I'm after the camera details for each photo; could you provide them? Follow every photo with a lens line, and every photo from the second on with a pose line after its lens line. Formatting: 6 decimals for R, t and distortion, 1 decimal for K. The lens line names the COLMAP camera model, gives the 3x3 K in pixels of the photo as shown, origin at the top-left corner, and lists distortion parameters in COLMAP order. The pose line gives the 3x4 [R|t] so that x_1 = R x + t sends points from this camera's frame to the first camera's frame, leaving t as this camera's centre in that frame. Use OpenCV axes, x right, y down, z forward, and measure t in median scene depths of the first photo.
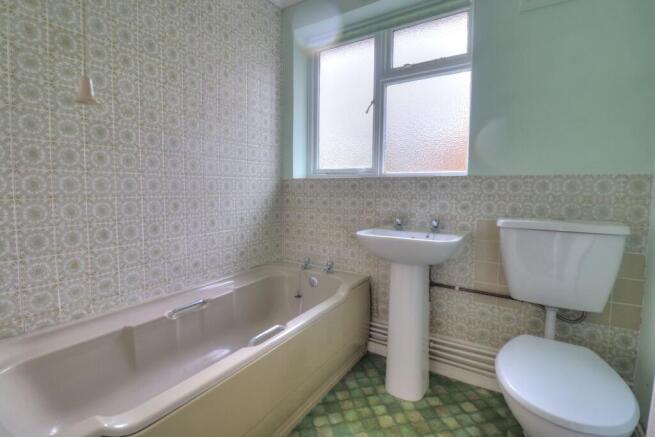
lens RADIAL K [[298.2, 0, 326.0], [0, 298.2, 208.3], [0, 0, 1]] dist [-0.000707, -0.012961]
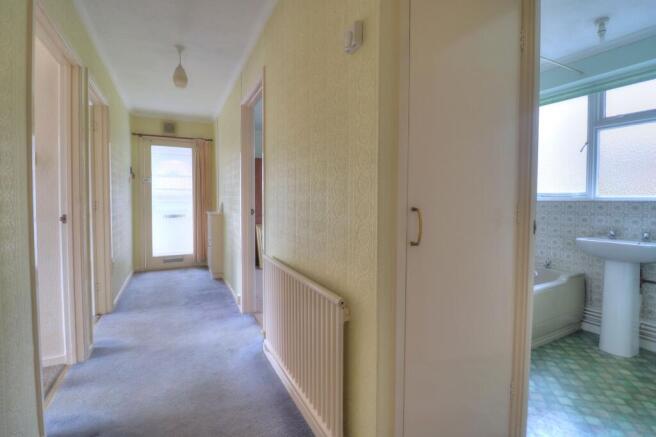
lens RADIAL K [[298.6, 0, 326.5], [0, 298.6, 208.2], [0, 0, 1]] dist [-0.000707, -0.012961]
pose [[0.864490, 0.011762, -0.502512, -0.213702], [-0.035181, 0.998690, -0.037148, 0.026537], [0.501417, 0.049793, 0.863772, -0.841627]]
